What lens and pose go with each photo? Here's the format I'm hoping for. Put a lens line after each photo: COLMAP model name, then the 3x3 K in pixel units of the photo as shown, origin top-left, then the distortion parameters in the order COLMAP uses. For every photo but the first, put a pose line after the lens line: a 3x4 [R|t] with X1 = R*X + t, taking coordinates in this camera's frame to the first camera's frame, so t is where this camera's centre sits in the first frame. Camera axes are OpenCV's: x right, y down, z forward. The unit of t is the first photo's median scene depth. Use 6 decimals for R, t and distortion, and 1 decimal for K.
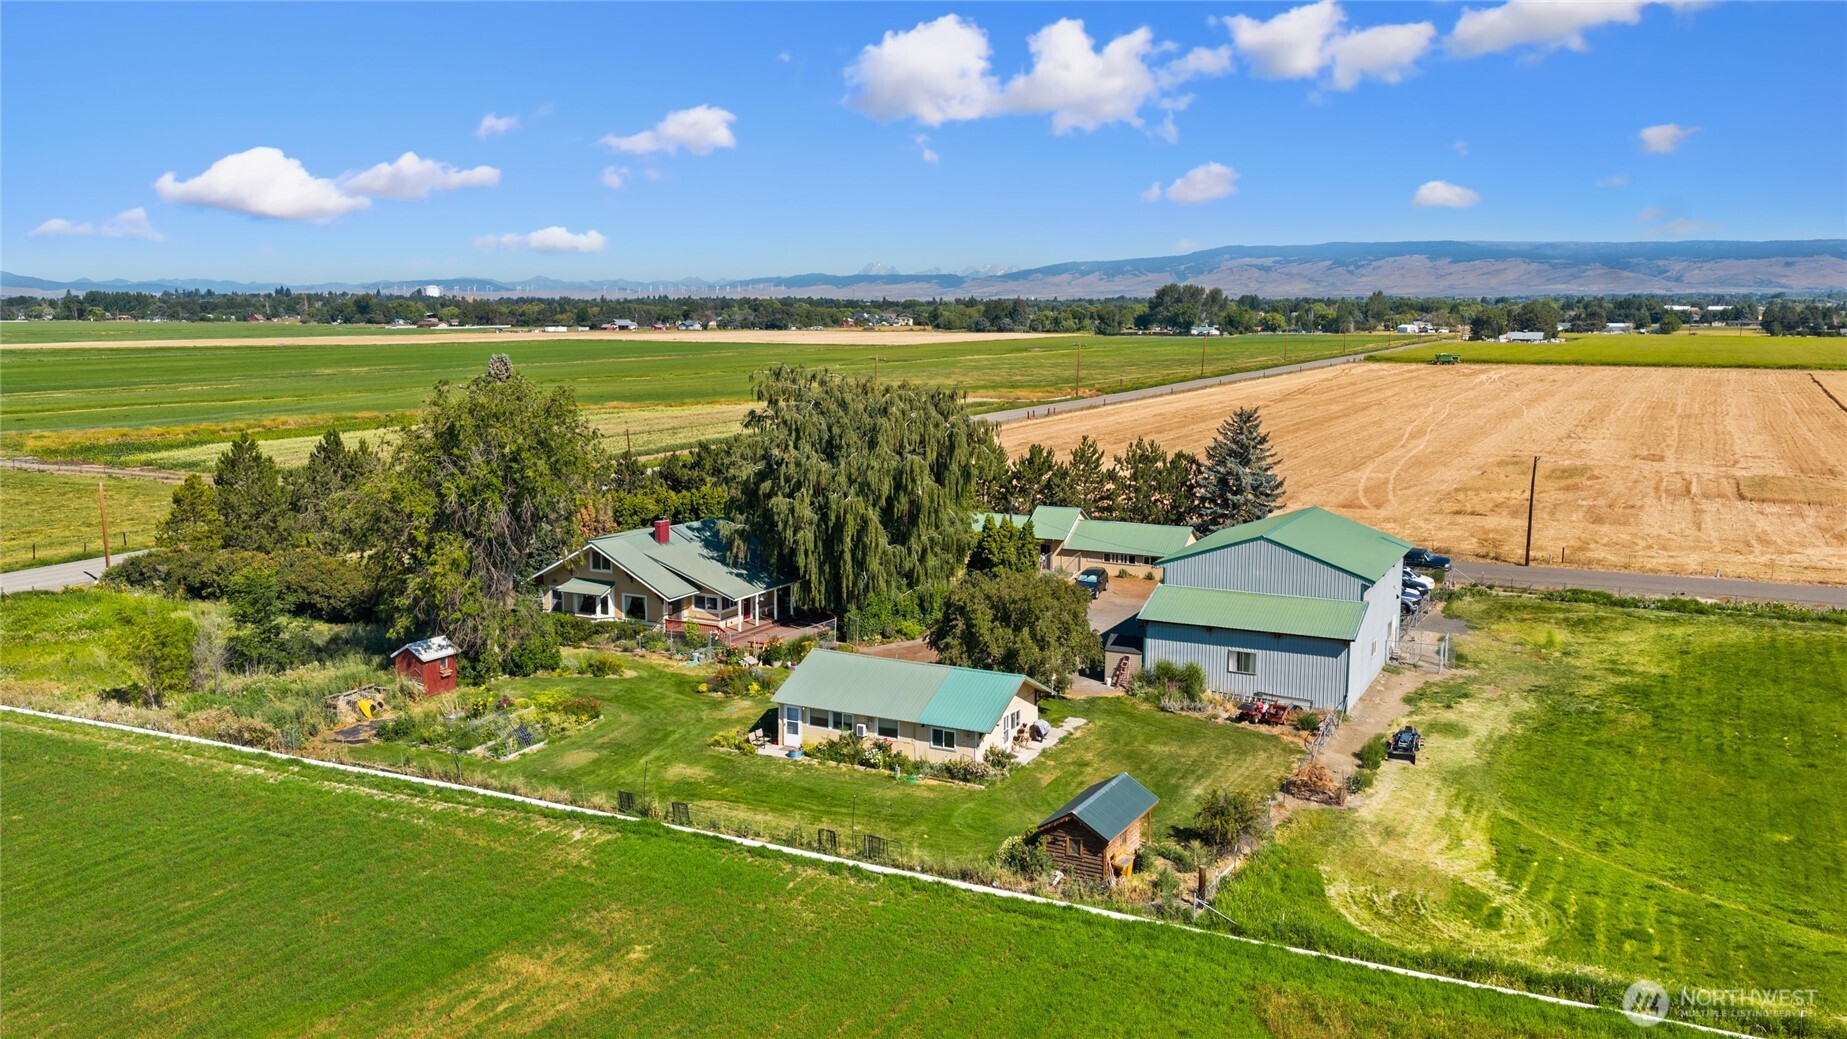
lens RADIAL K [[1506.6, 0, 923.5], [0, 1506.6, 519.5], [0, 0, 1]] dist [0.028559, -0.011701]
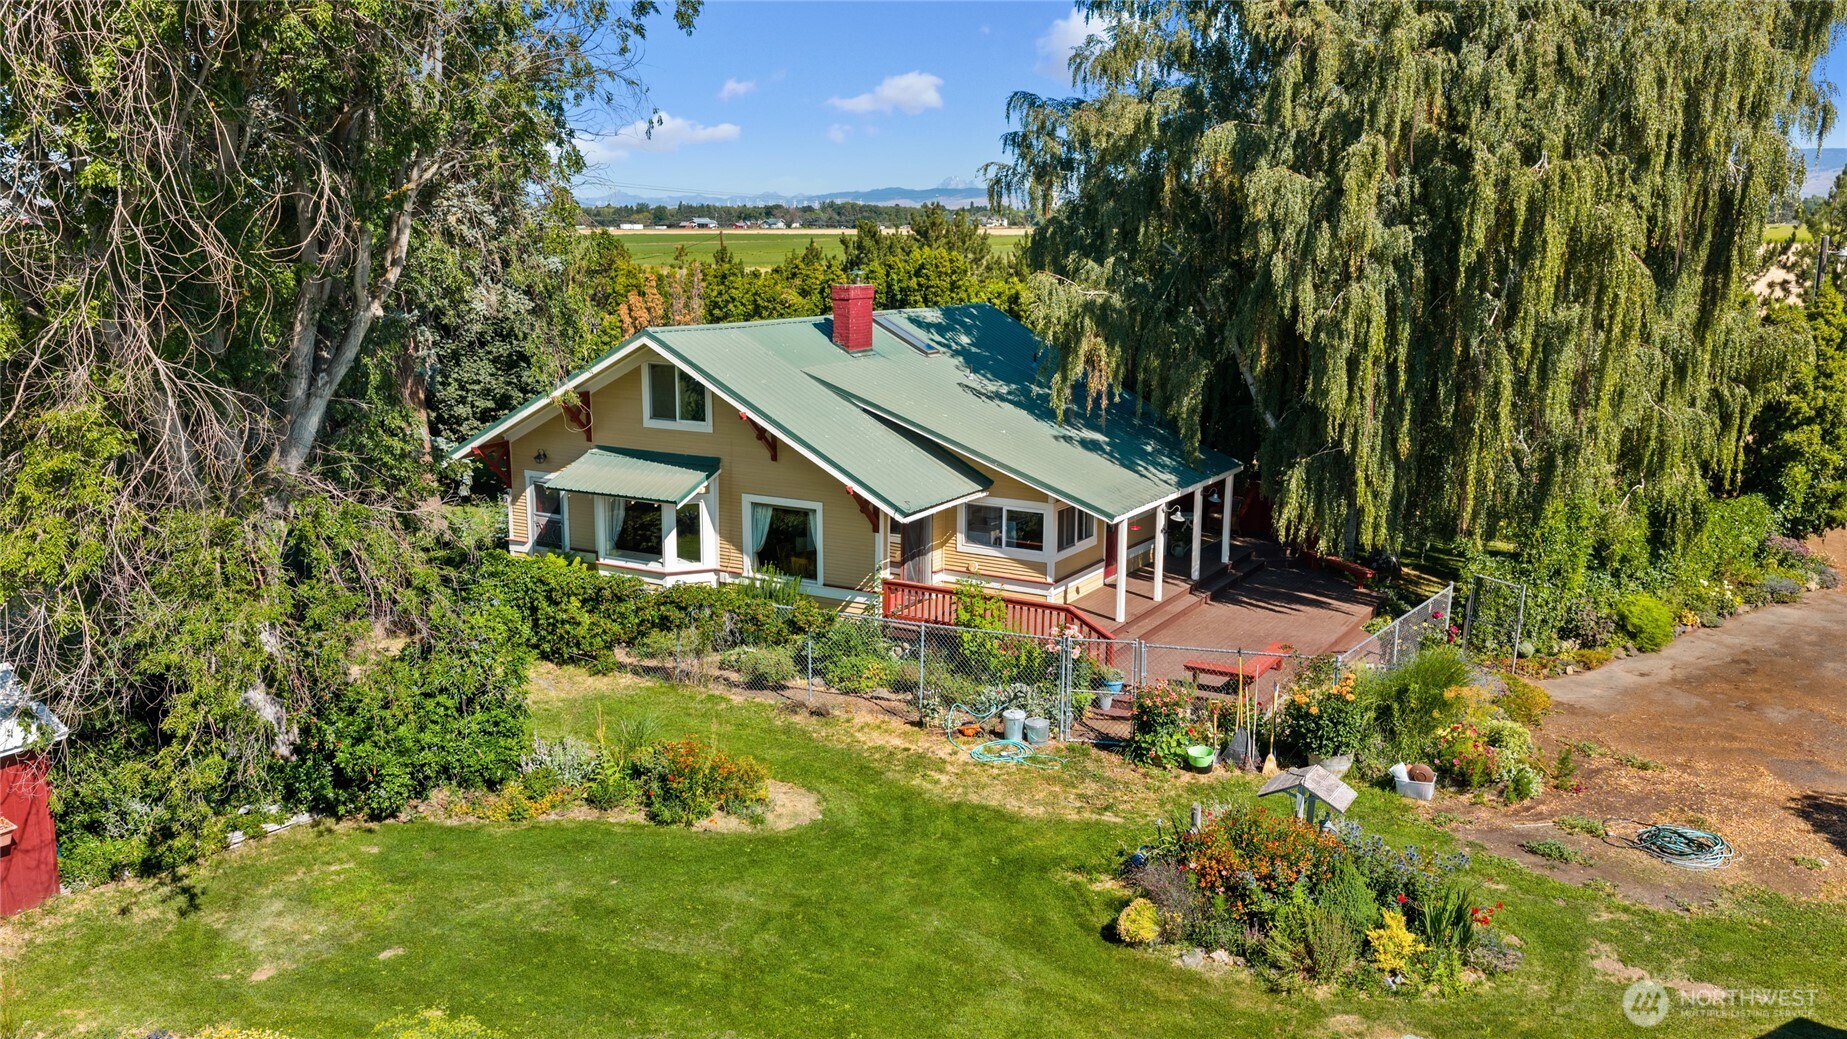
lens RADIAL K [[1528.3, 0, 923.5], [0, 1528.3, 519.5], [0, 0, 1]] dist [0.100264, -0.002321]
pose [[0.998552, 0.007418, -0.053278, -0.144765], [-0.004469, 0.998462, 0.055261, 0.035922], [0.053606, -0.054942, 0.997050, 0.680749]]
